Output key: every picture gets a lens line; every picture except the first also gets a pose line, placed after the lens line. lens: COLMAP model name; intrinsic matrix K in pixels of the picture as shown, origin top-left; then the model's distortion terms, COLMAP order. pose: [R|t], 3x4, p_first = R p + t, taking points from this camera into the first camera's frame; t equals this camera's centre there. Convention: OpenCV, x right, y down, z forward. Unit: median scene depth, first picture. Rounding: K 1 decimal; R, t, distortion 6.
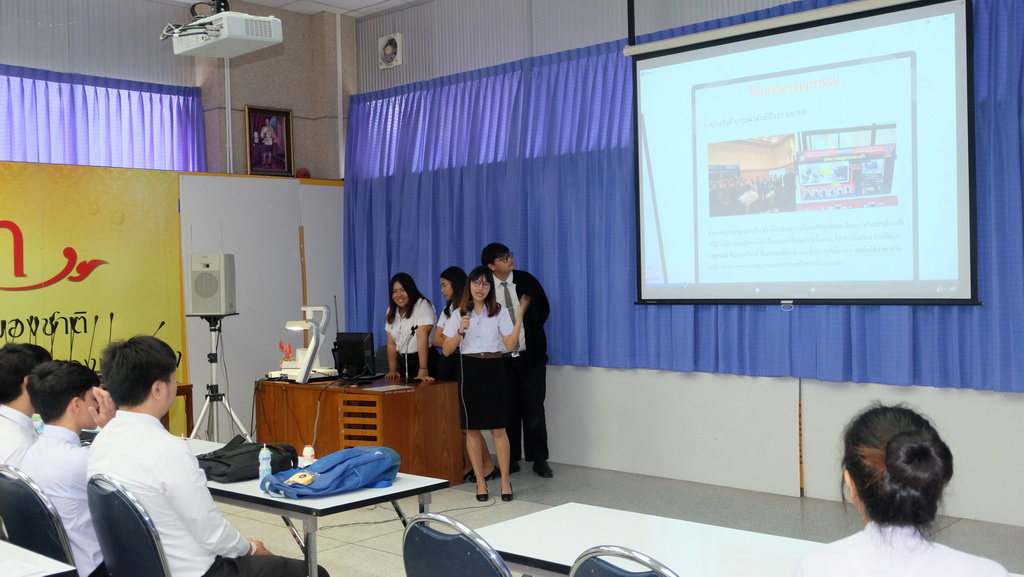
lens RADIAL K [[1074.0, 0, 512.0], [0, 1074.0, 288.5], [0, 0, 1]] dist [0.007834, -0.002226]
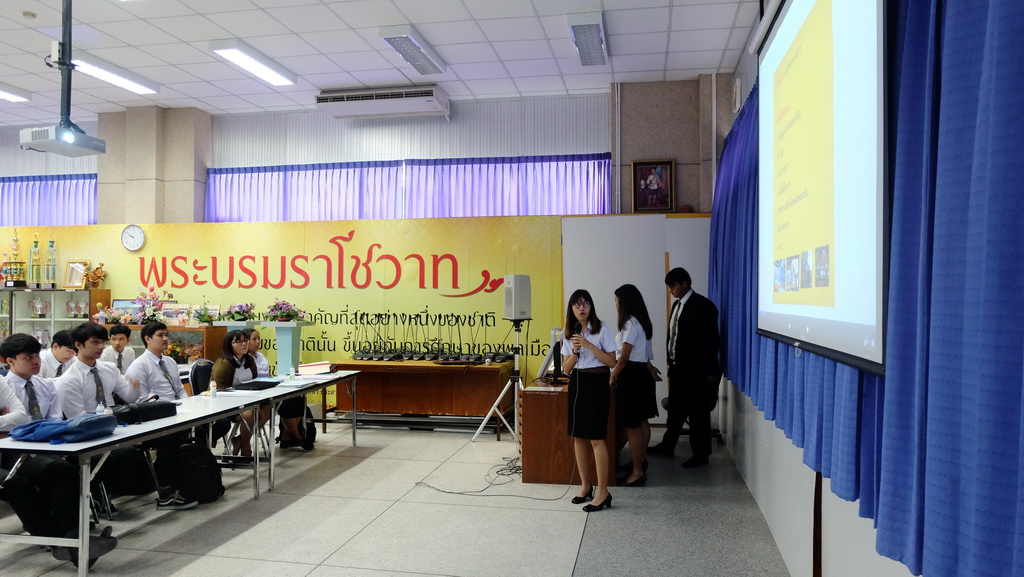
lens RADIAL K [[707.2, 0, 521.9], [0, 707.2, 280.6], [0, 0, 1]] dist [-0.073271, 0.098459]
pose [[0.535883, 0.009980, -0.844233, 0.469062], [-0.027243, 0.999614, -0.005476, -0.018895], [0.843853, 0.025934, 0.535948, 0.497455]]
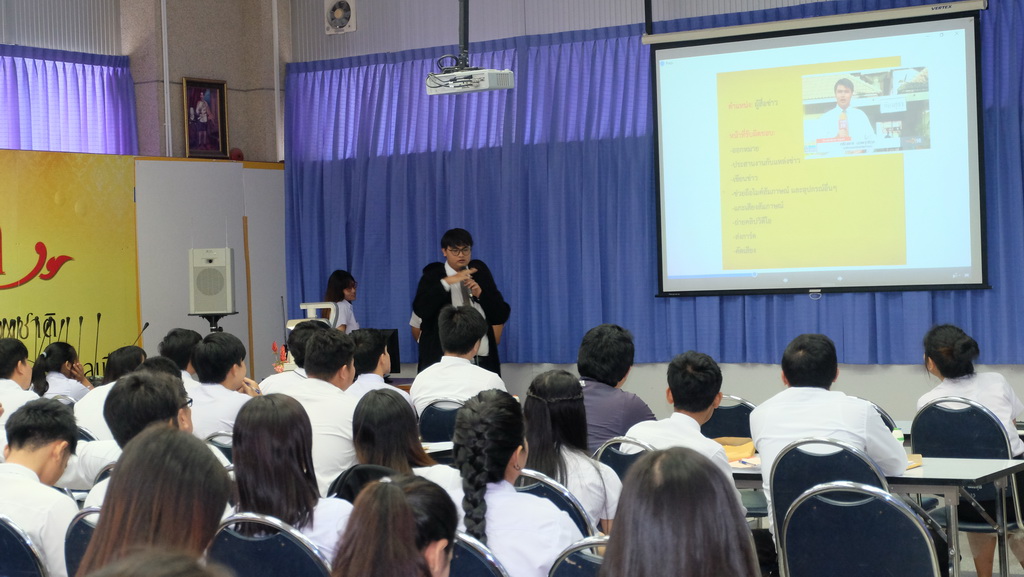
lens RADIAL K [[1930.3, 0, 512.0], [0, 1930.3, 288.5], [0, 0, 1]] dist [0.011302, -0.050026]
pose [[0.982296, -0.009138, 0.187114, -0.323867], [0.011611, 0.999859, -0.012125, 0.024938], [-0.186977, 0.014083, 0.982263, -0.664881]]
